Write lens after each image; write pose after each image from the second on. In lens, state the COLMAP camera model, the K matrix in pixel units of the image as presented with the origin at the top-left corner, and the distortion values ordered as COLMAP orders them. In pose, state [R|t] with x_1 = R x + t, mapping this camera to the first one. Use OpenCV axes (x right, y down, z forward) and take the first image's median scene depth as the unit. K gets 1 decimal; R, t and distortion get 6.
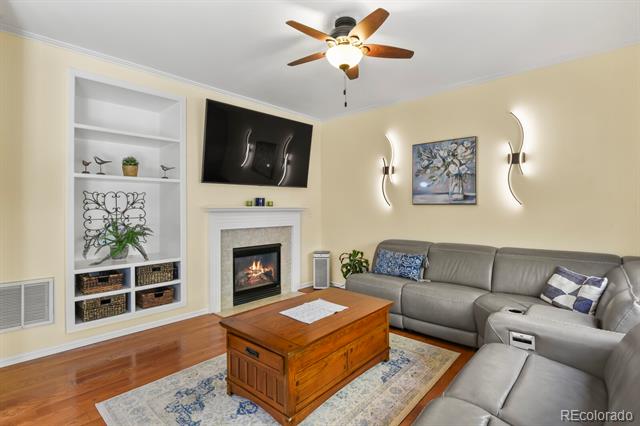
lens RADIAL K [[314.8, 0, 320.0], [0, 314.8, 213.0], [0, 0, 1]] dist [0.001306, -0.000016]
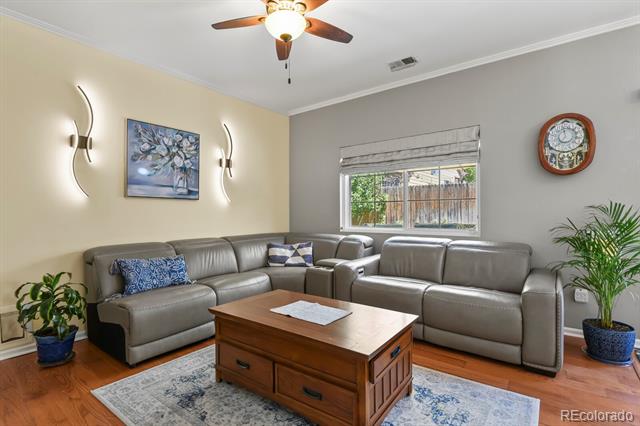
lens RADIAL K [[314.8, 0, 320.0], [0, 314.8, 213.0], [0, 0, 1]] dist [0.001306, -0.000016]
pose [[-0.093593, 0.006402, 0.995590, -0.551810], [0.025251, 0.999673, -0.004055, 0.029640], [-0.995290, 0.024760, -0.093724, 0.669725]]
